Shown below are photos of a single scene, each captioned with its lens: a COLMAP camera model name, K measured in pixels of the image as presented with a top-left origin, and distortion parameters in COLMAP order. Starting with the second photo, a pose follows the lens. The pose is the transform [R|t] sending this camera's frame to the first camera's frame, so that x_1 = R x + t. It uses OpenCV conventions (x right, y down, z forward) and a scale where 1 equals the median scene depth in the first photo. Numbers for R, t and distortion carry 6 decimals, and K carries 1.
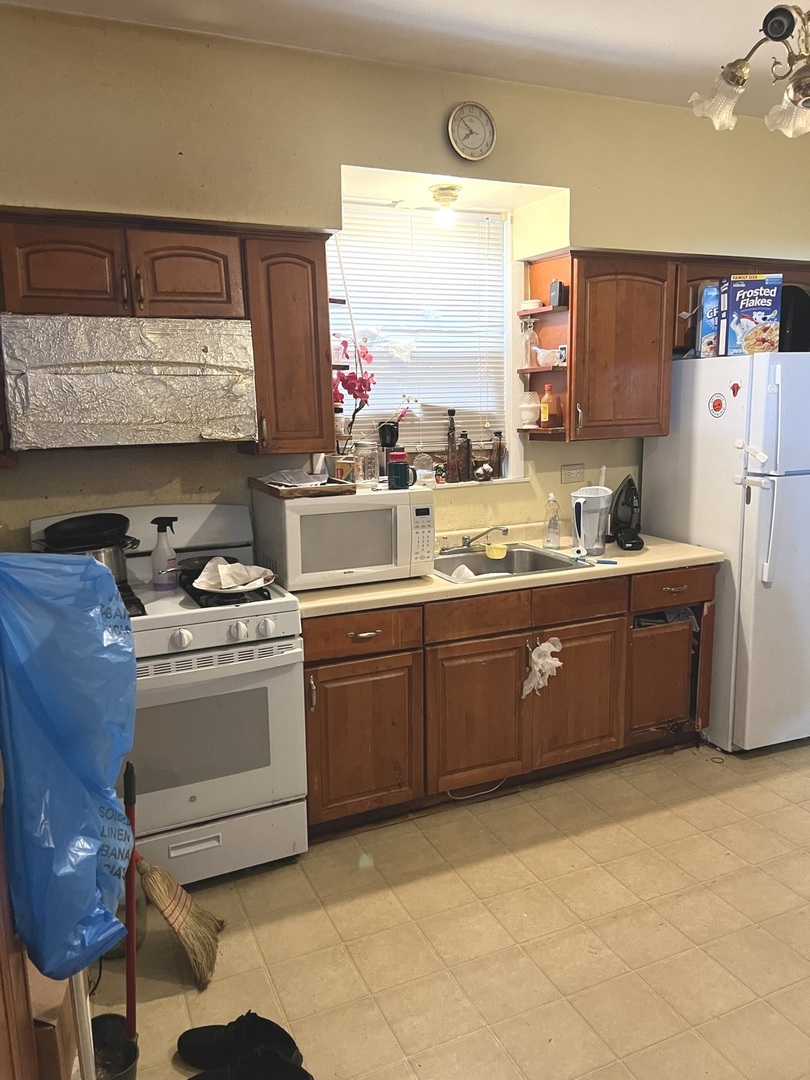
lens RADIAL K [[808.0, 0, 406.0], [0, 808.0, 547.2], [0, 0, 1]] dist [0.051812, -0.061132]
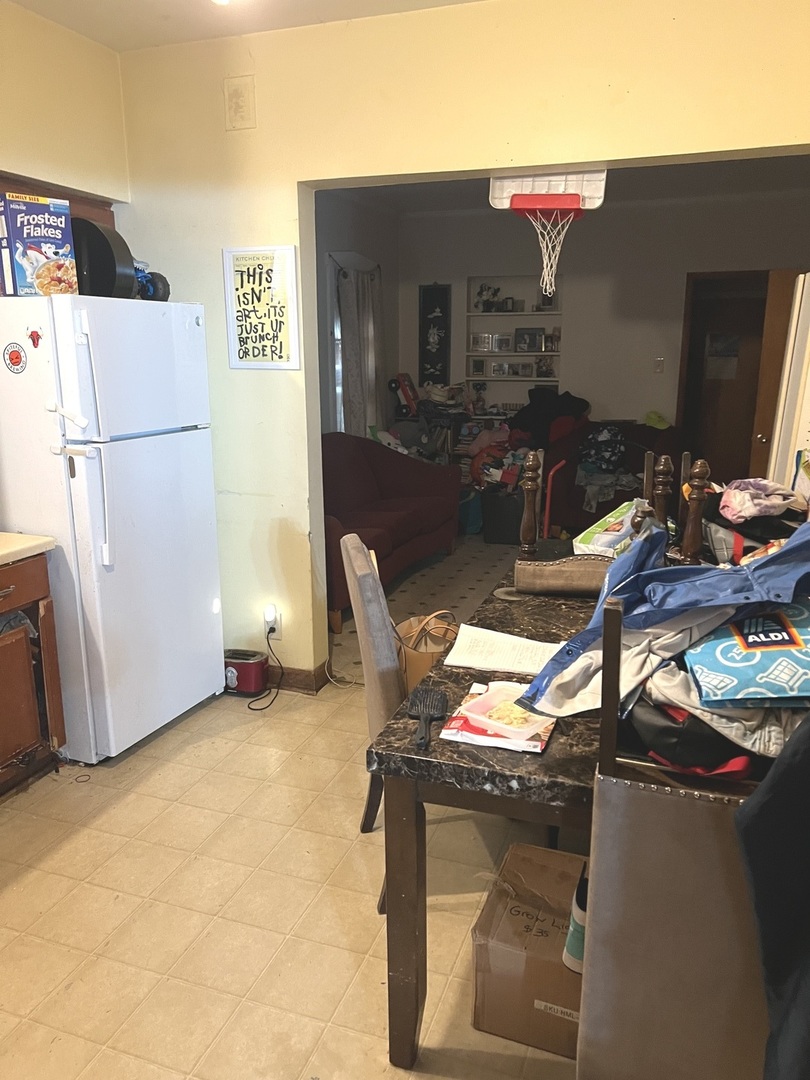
lens RADIAL K [[808.0, 0, 411.0], [0, 808.0, 544.1], [0, 0, 1]] dist [0.051812, -0.061132]
pose [[0.687675, -0.151152, 0.710110, 0.053336], [0.115585, 0.988406, 0.098456, -0.027741], [-0.716759, 0.014372, 0.697173, 0.166302]]
